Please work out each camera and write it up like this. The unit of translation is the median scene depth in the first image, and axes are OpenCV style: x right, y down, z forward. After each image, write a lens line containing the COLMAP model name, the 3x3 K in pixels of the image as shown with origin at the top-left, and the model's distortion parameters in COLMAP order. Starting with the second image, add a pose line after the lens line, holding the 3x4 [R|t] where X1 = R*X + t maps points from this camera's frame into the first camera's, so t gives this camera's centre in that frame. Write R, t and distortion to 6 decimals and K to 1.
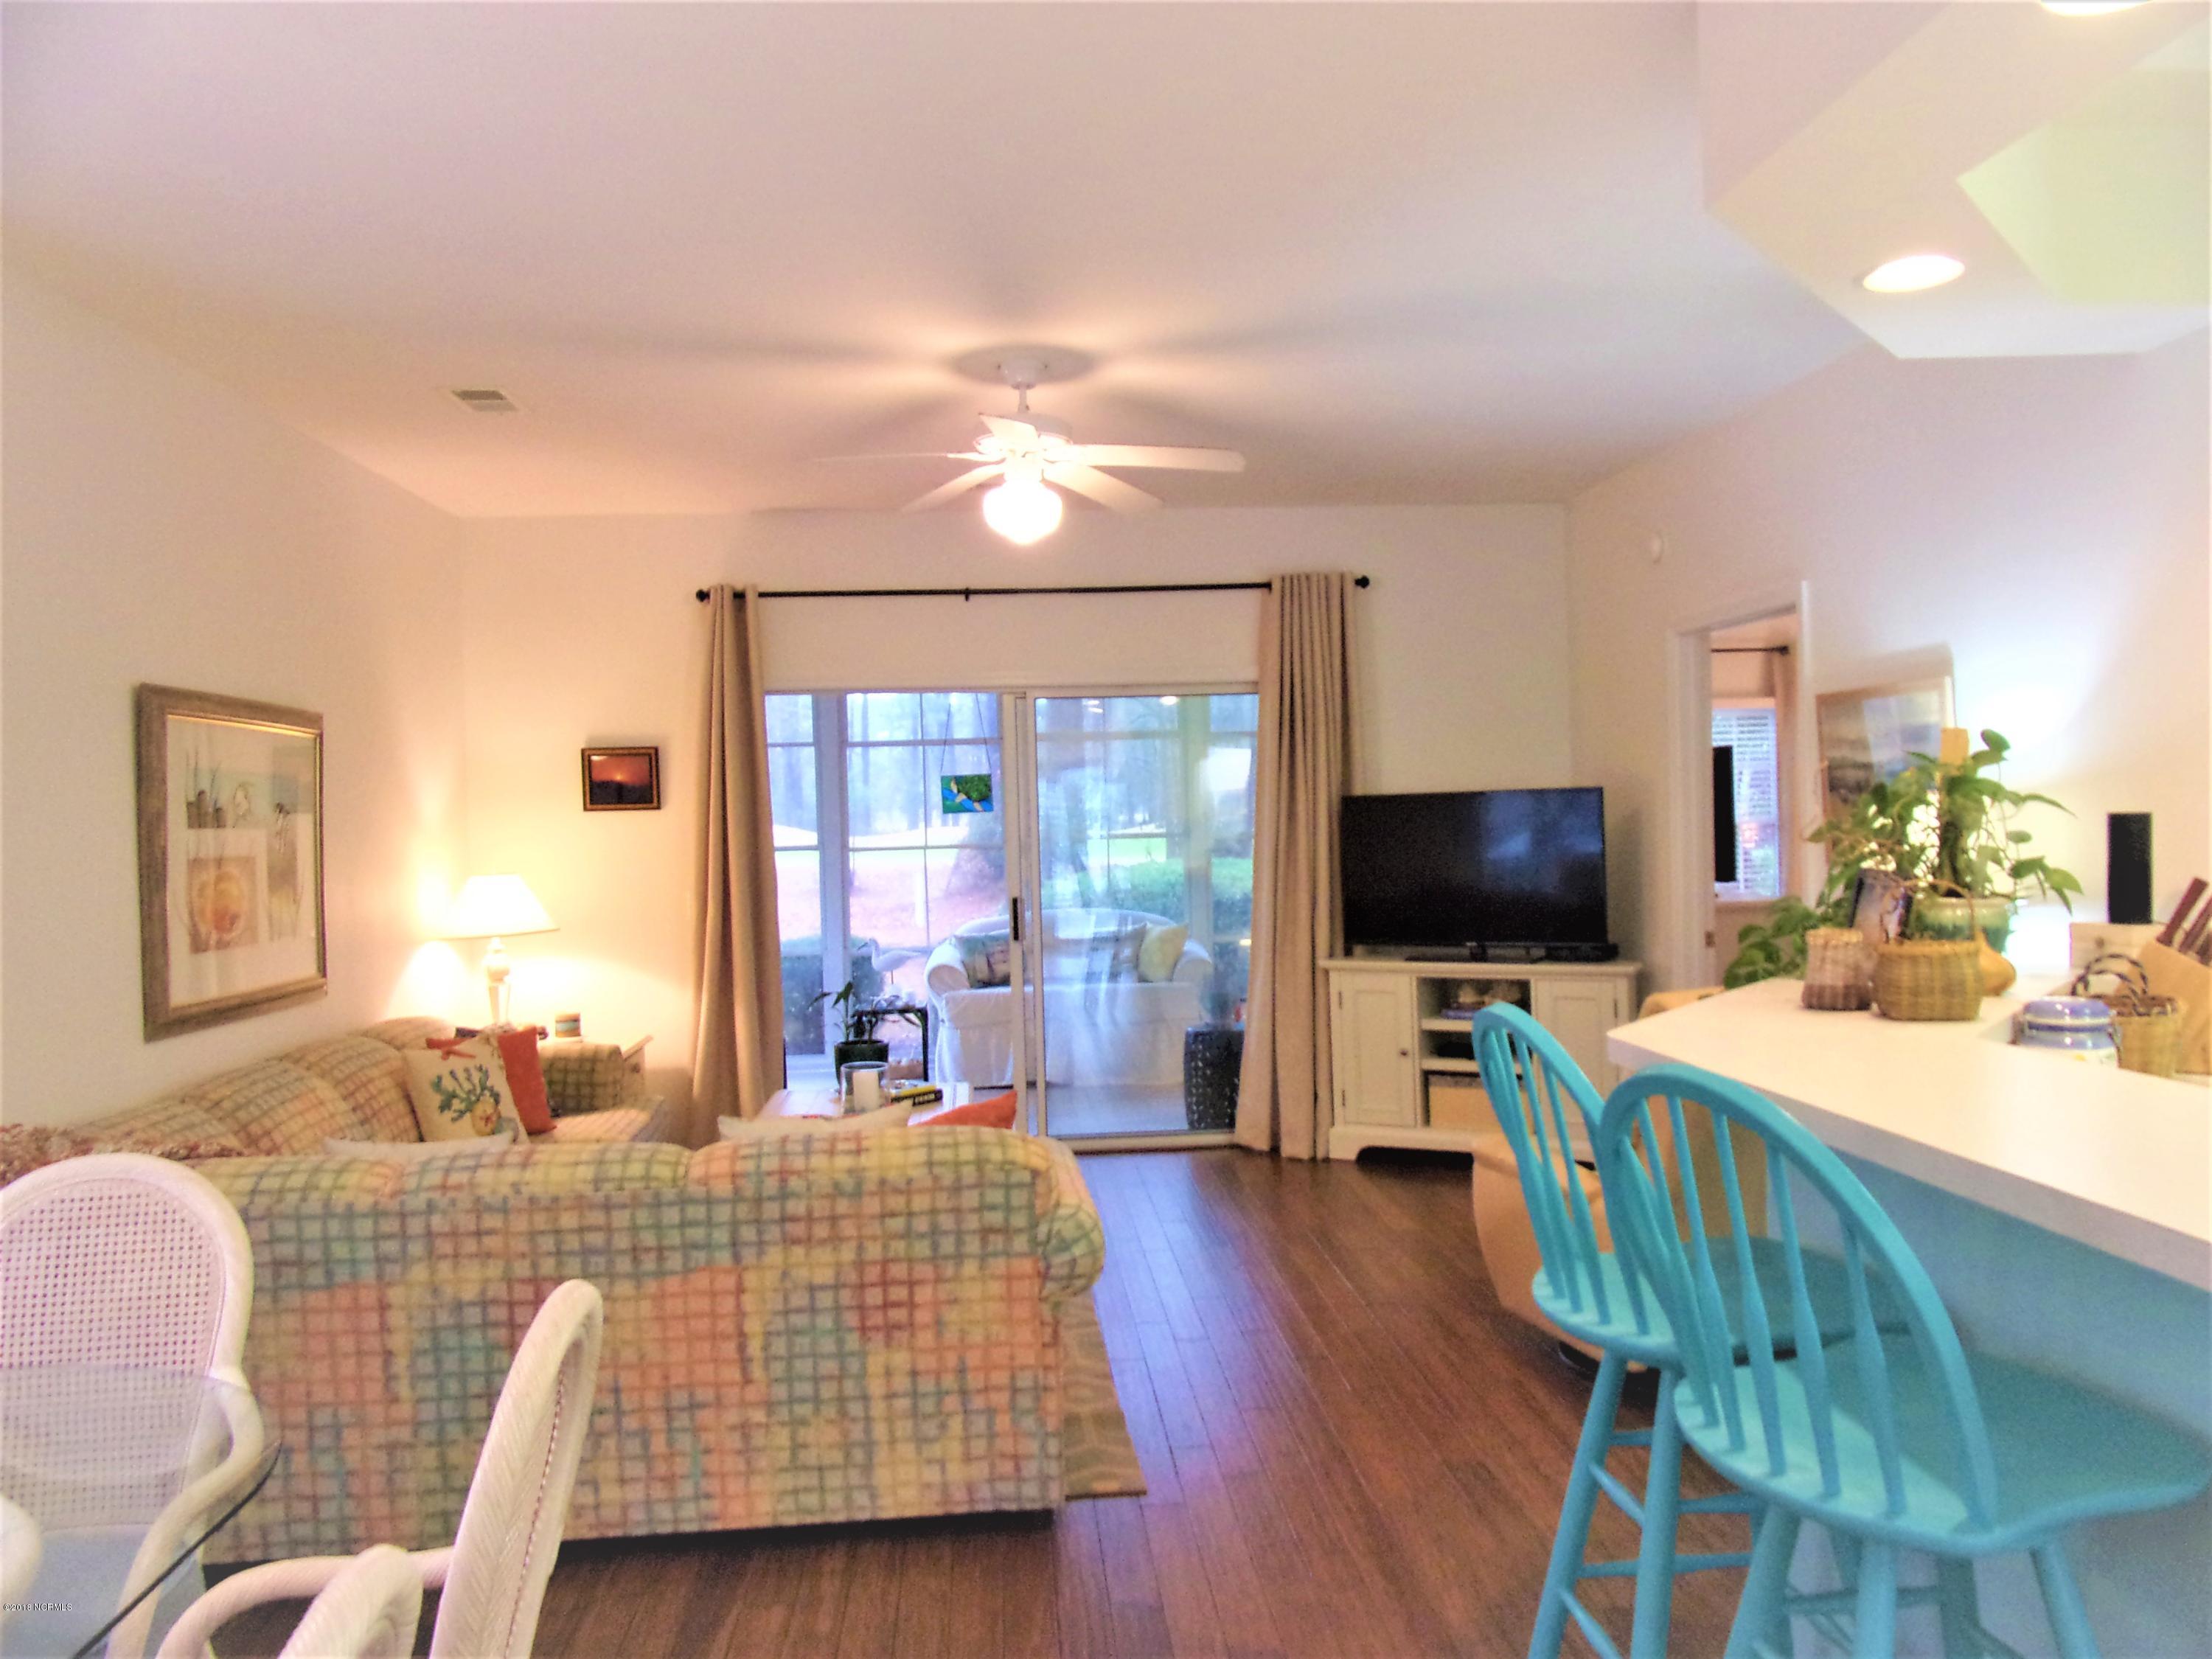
lens RADIAL K [[1613.9, 0, 1116.9], [0, 1613.9, 838.7], [0, 0, 1]] dist [-0.020469, -0.002198]
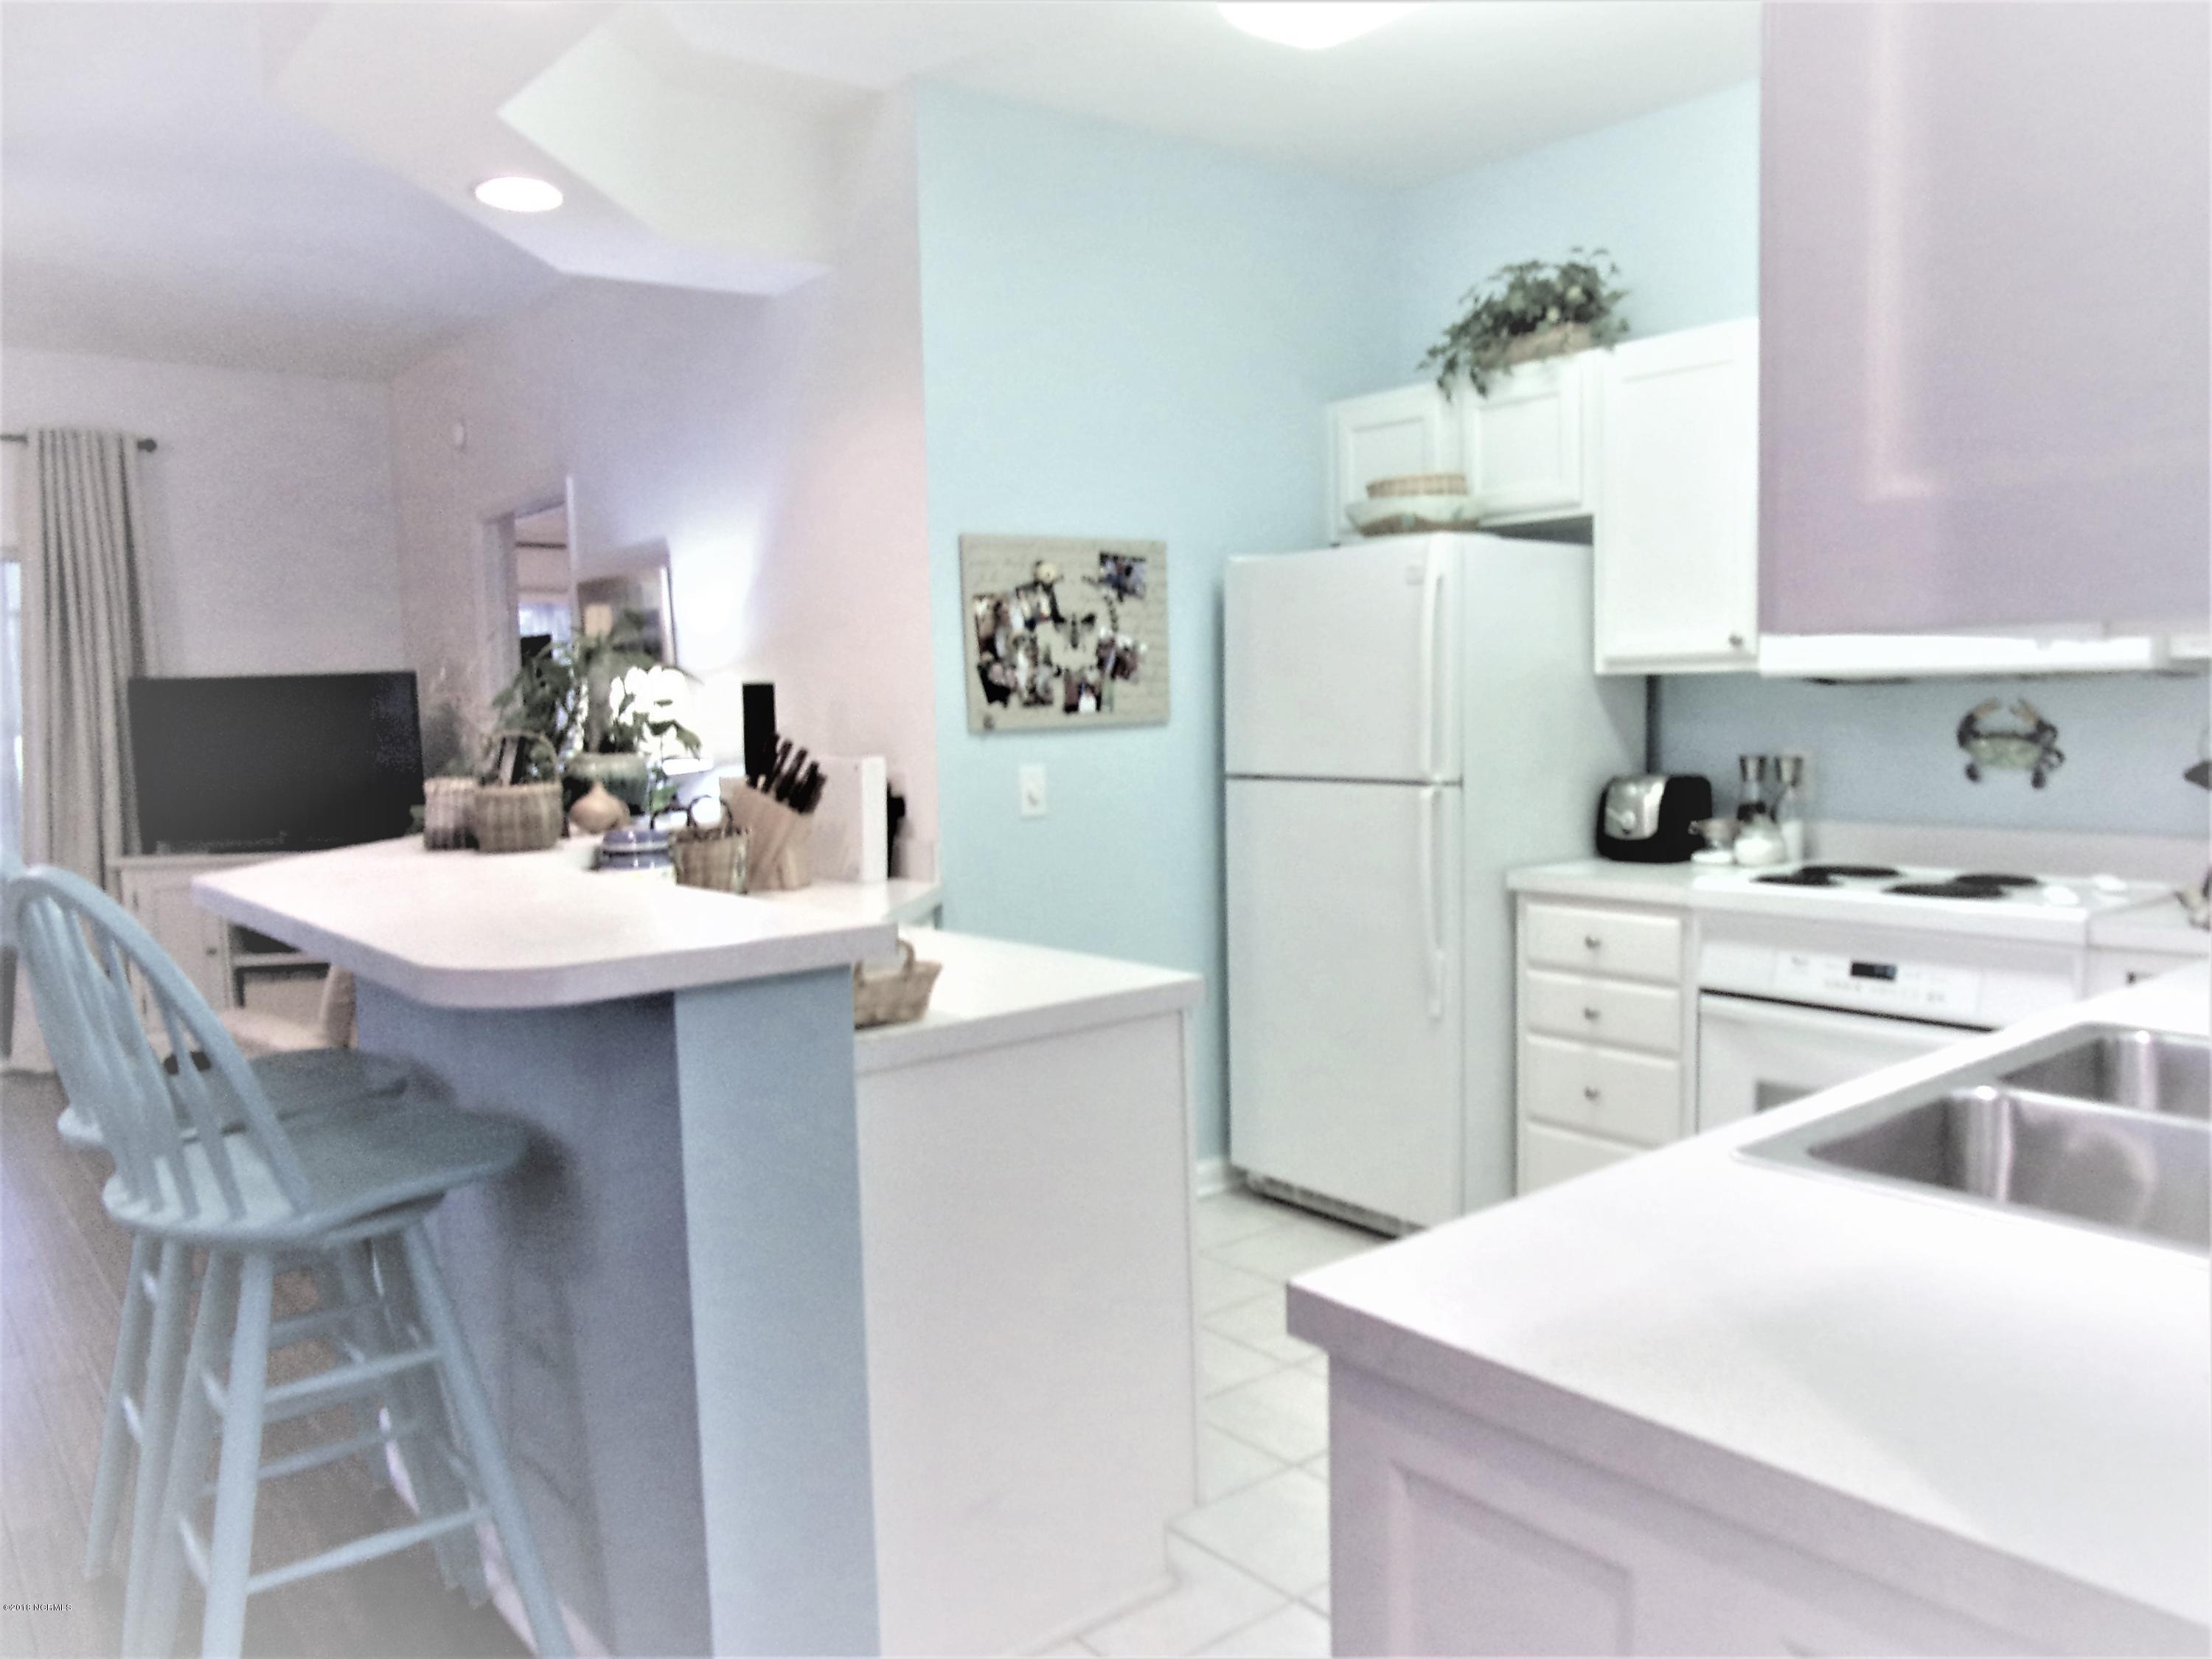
lens RADIAL K [[1613.9, 0, 1120.3], [0, 1613.9, 830.5], [0, 0, 1]] dist [-0.020469, -0.002198]
pose [[0.811323, -0.042282, 0.583067, 0.098792], [0.009792, 0.998224, 0.058762, 0.018165], [-0.584516, -0.041966, 0.810296, -0.105864]]
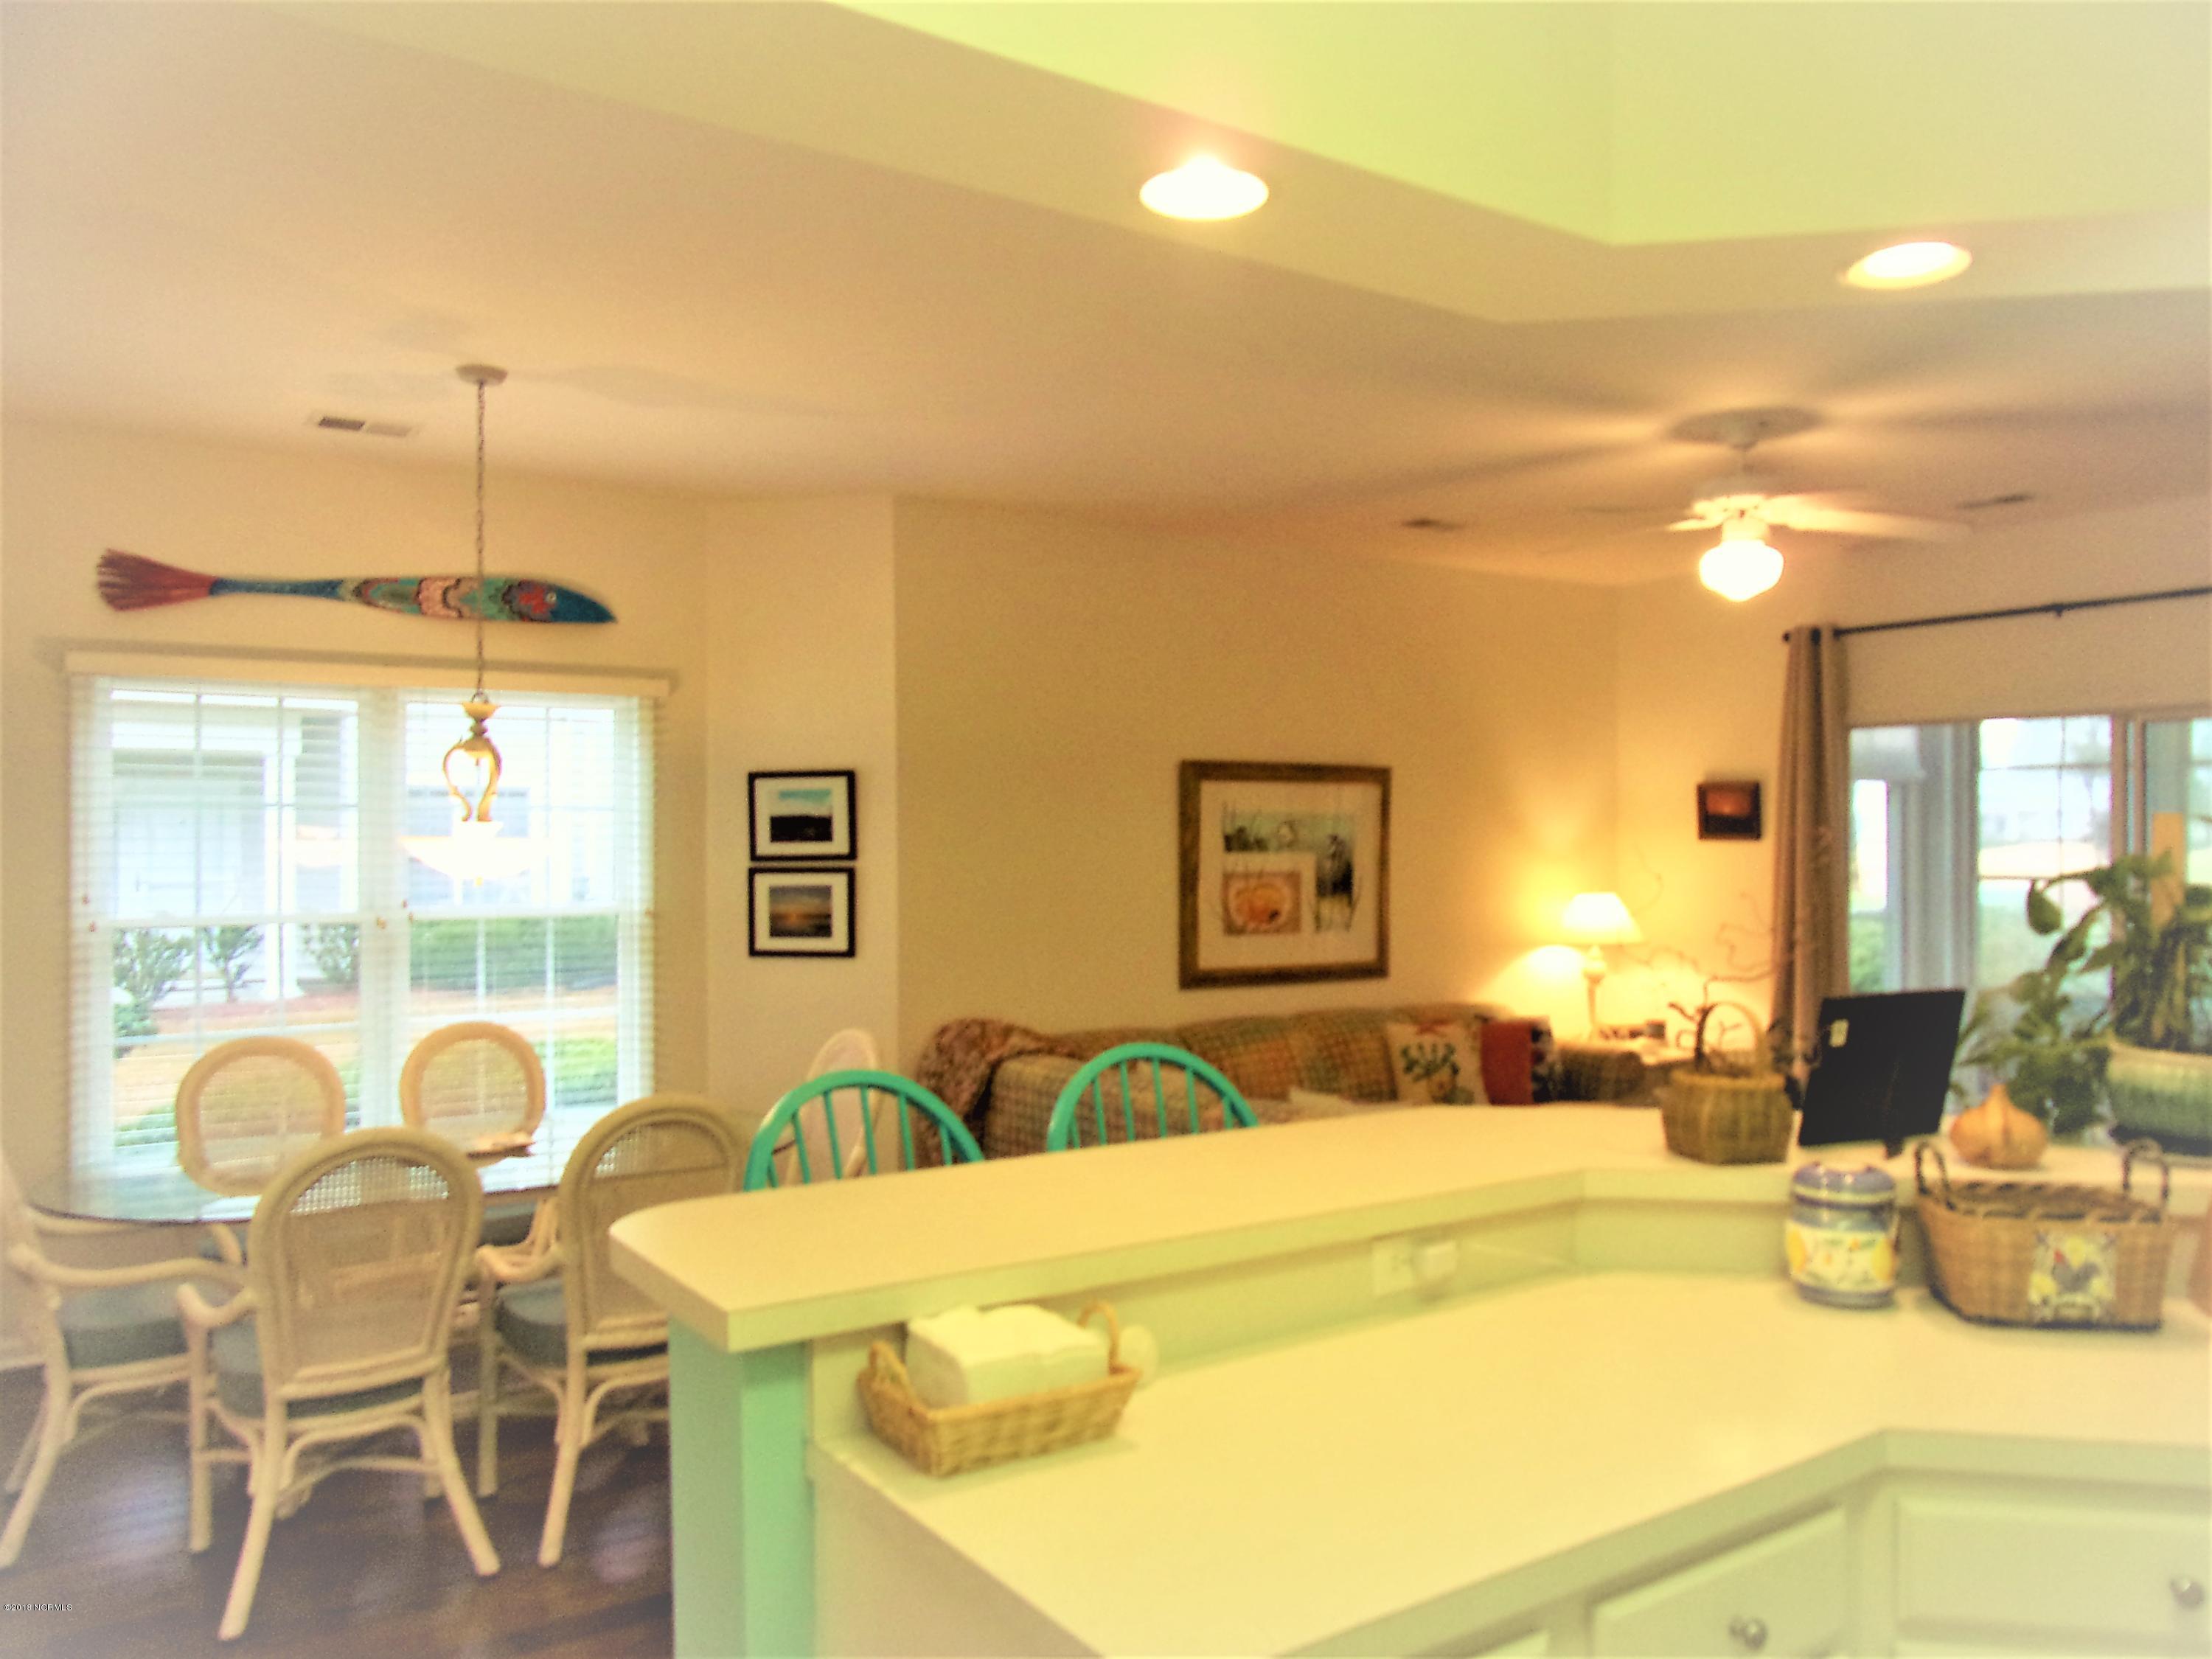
lens RADIAL K [[1613.9, 0, 1104.2], [0, 1613.9, 837.1], [0, 0, 1]] dist [-0.020469, -0.002198]
pose [[0.473830, 0.027535, -0.880186, 0.606524], [-0.025579, 0.999520, 0.017498, -0.038235], [0.880245, 0.014223, 0.474306, 0.158540]]
